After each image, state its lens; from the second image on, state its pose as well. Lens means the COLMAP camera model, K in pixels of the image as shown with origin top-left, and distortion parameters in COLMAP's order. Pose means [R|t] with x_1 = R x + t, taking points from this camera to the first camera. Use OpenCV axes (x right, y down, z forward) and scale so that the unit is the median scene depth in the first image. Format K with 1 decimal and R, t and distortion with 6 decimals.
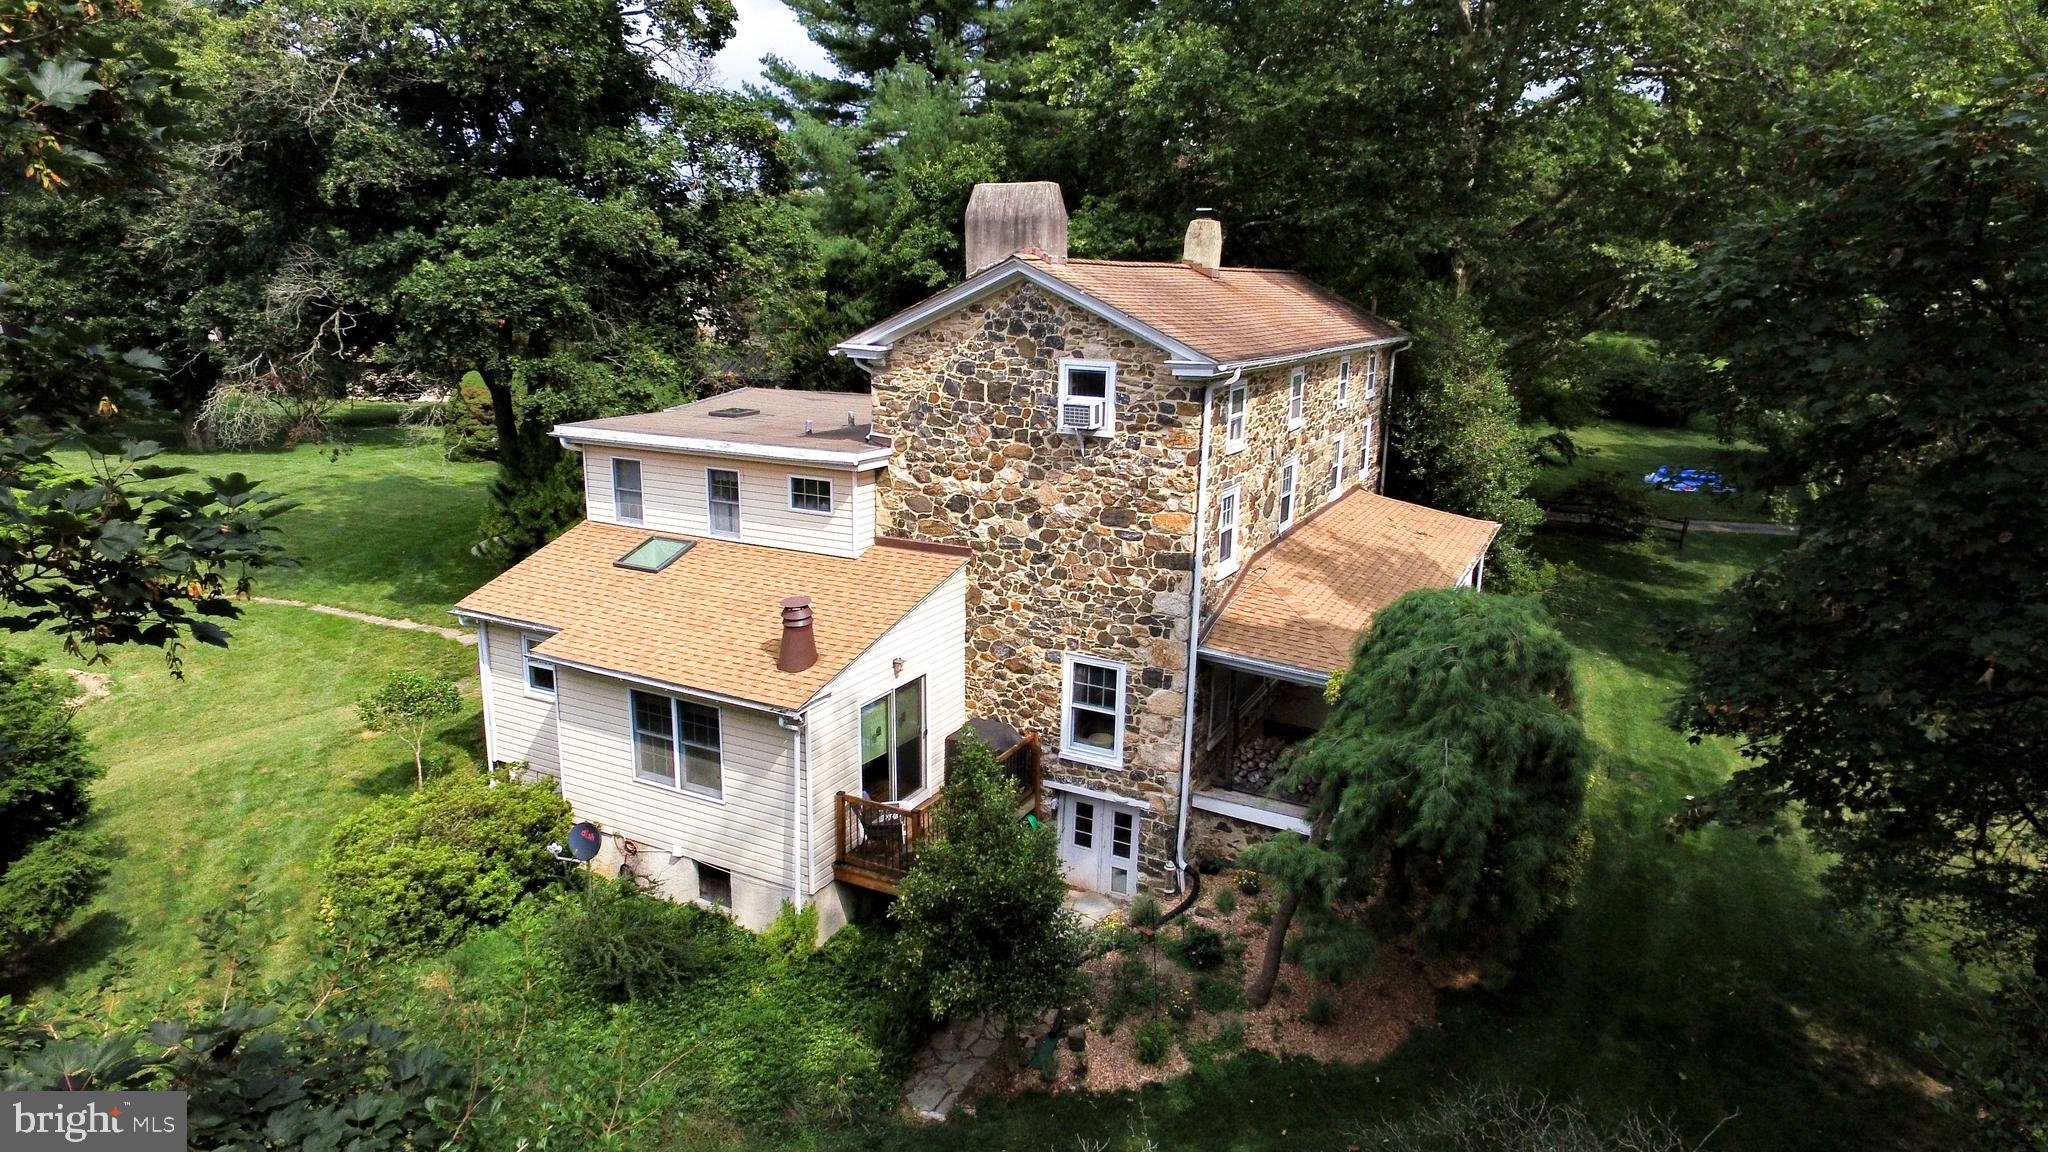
lens RADIAL K [[1191.8, 0, 1024.0], [0, 1191.8, 576.0], [0, 0, 1]] dist [-0.006142, 0.008735]
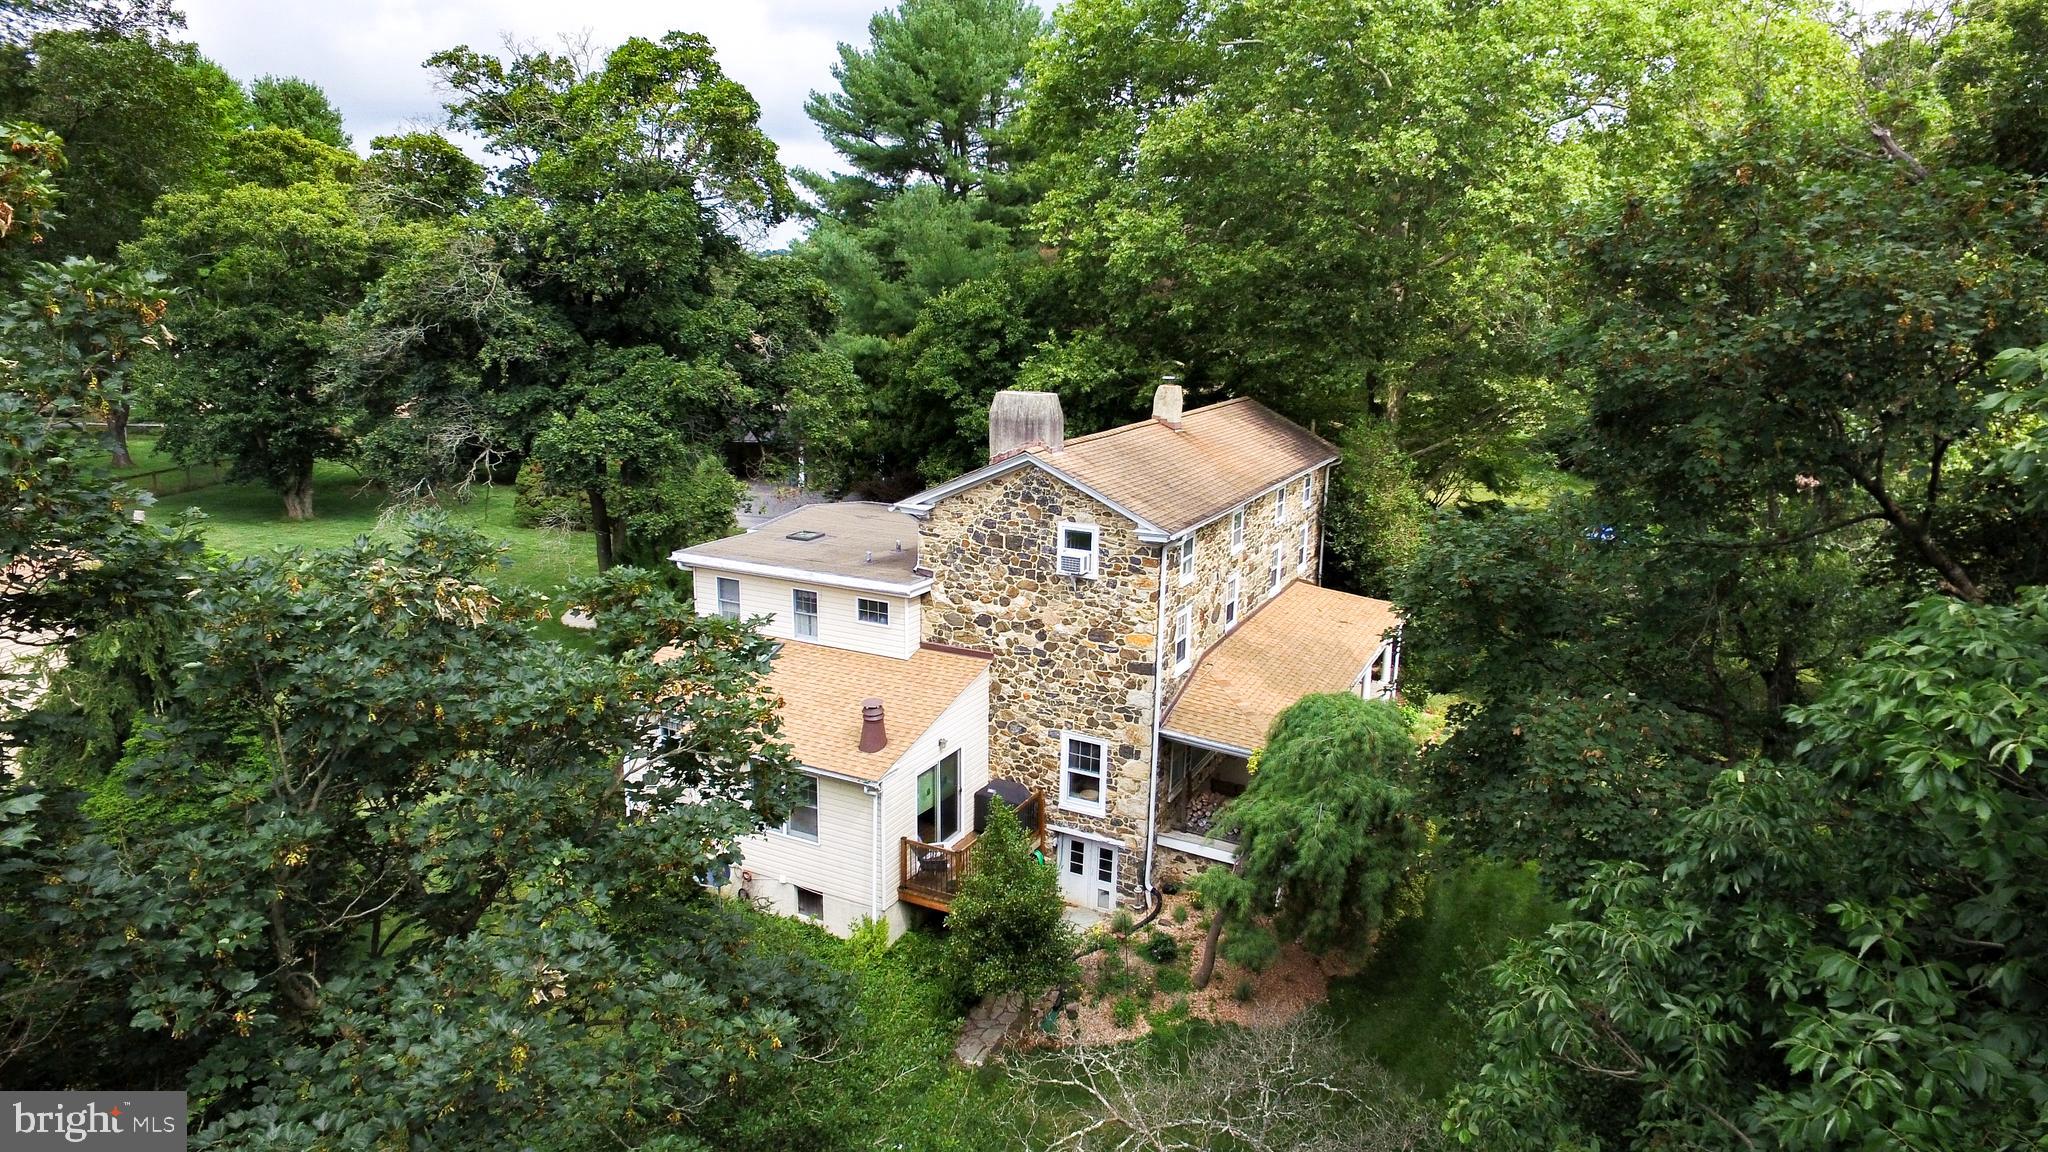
lens RADIAL K [[1190.7, 0, 1024.0], [0, 1190.7, 576.0], [0, 0, 1]] dist [-0.003458, 0.010098]
pose [[0.999980, -0.002725, 0.005638, -0.017498], [0.002780, 0.999948, -0.009808, -0.102714], [-0.005611, 0.009823, 0.999936, -0.371263]]
